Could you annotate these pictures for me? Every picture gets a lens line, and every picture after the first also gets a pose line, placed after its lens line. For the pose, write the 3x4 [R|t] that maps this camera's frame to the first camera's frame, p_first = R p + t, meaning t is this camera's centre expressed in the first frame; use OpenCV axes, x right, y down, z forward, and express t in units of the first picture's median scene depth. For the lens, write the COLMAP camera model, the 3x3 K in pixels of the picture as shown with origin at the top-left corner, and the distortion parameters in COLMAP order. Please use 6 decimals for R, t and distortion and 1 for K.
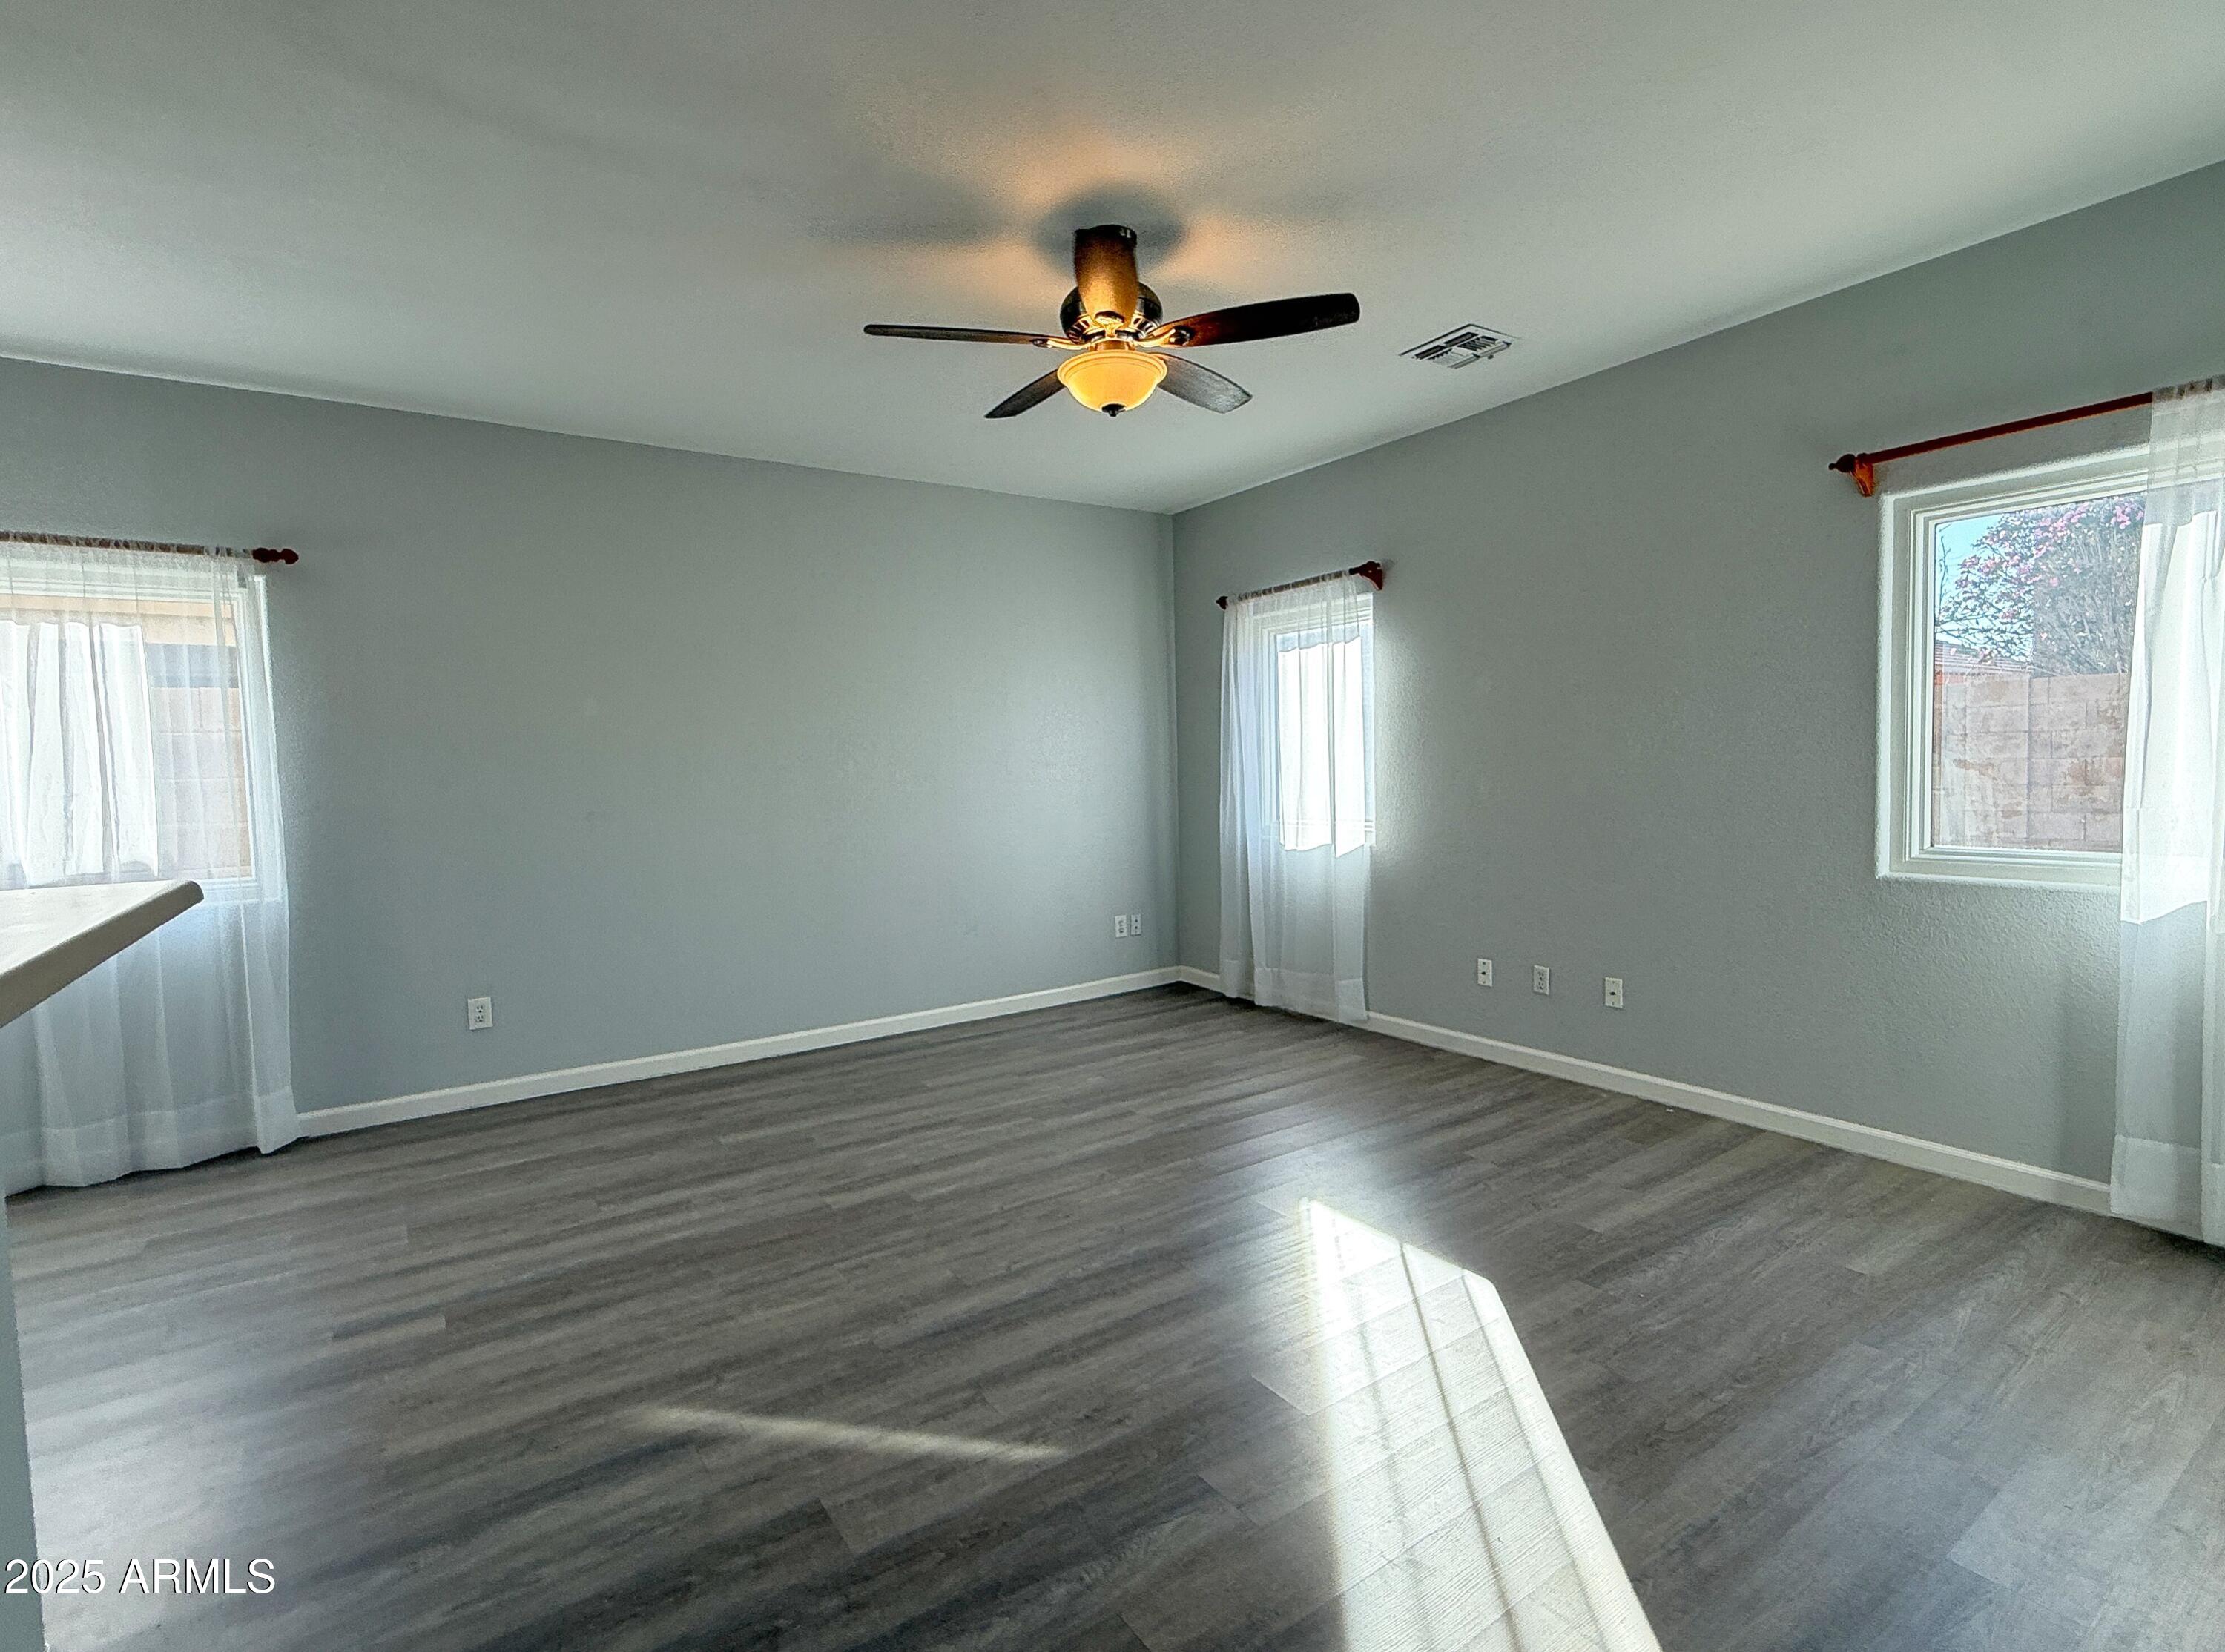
lens RADIAL K [[1061.5, 0, 1112.5], [0, 1061.5, 826.0], [0, 0, 1]] dist [0.002740, 0.000388]
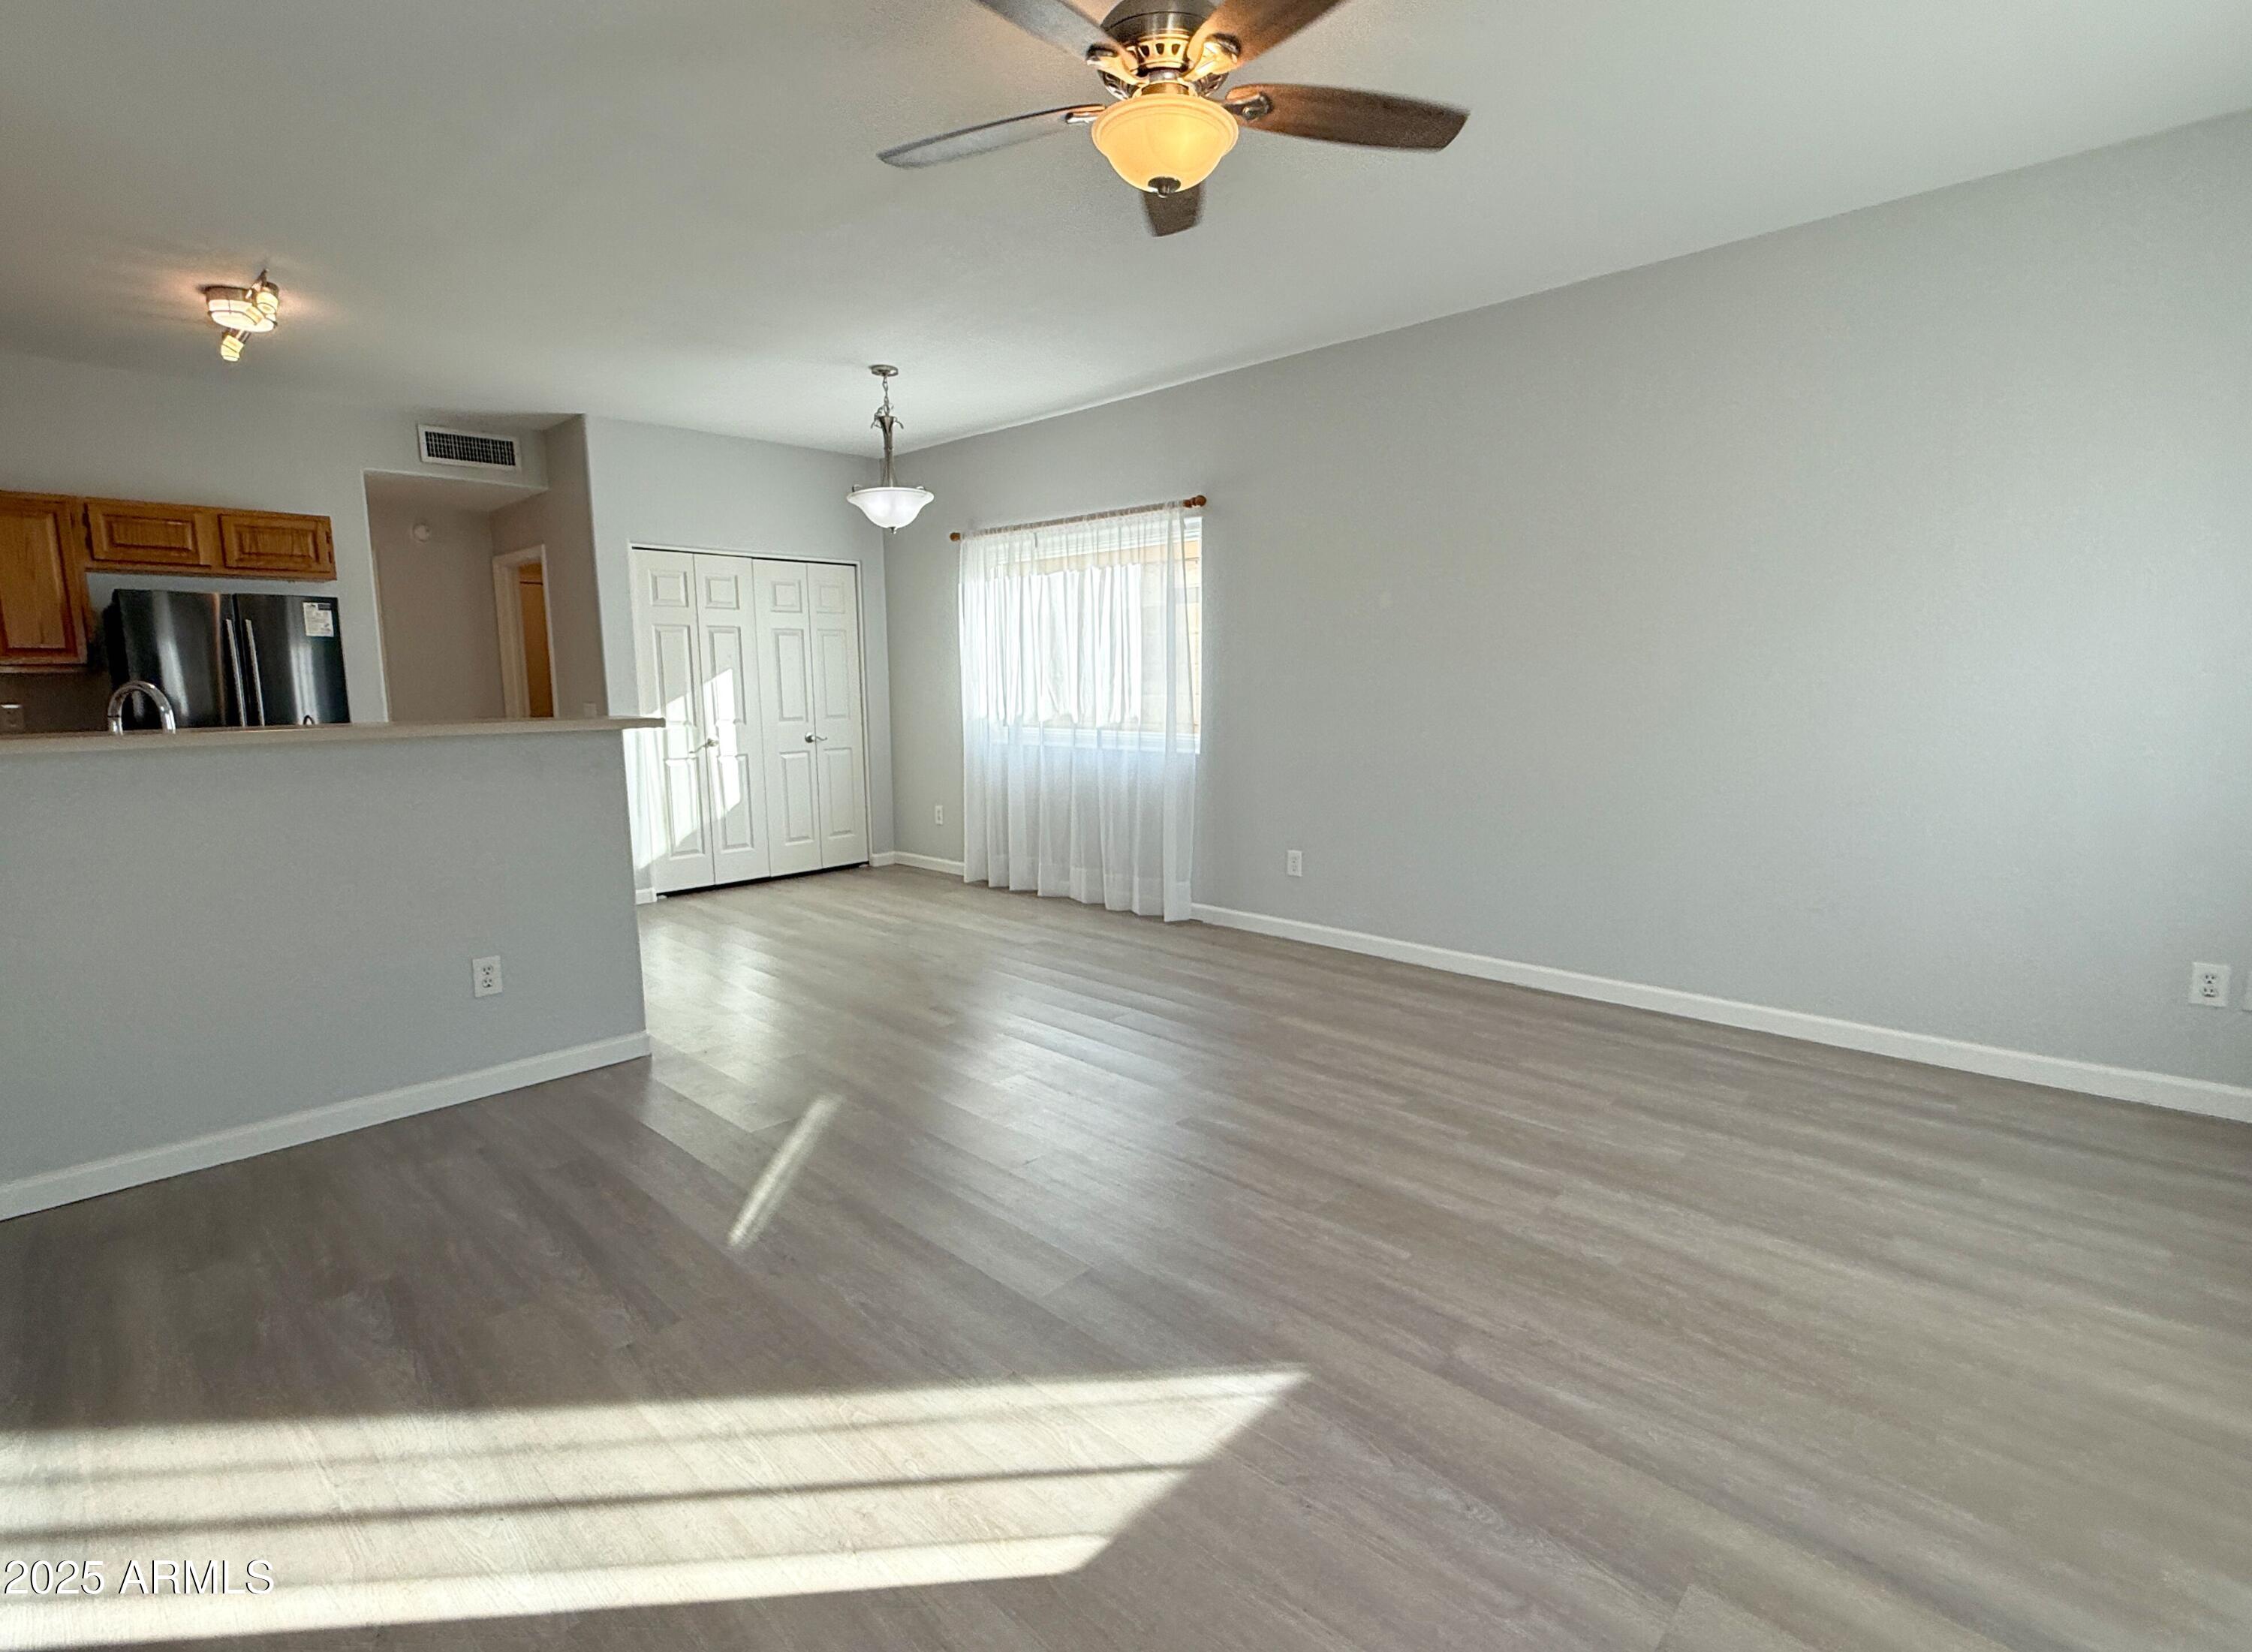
lens RADIAL K [[1081.3, 0, 1126.0], [0, 1081.3, 826.0], [0, 0, 1]] dist [0.003022, 0.000277]
pose [[0.199565, 0.159930, -0.966745, 0.565090], [-0.051189, 0.986945, 0.152705, -0.044357], [0.978547, 0.019012, 0.205146, 0.580370]]
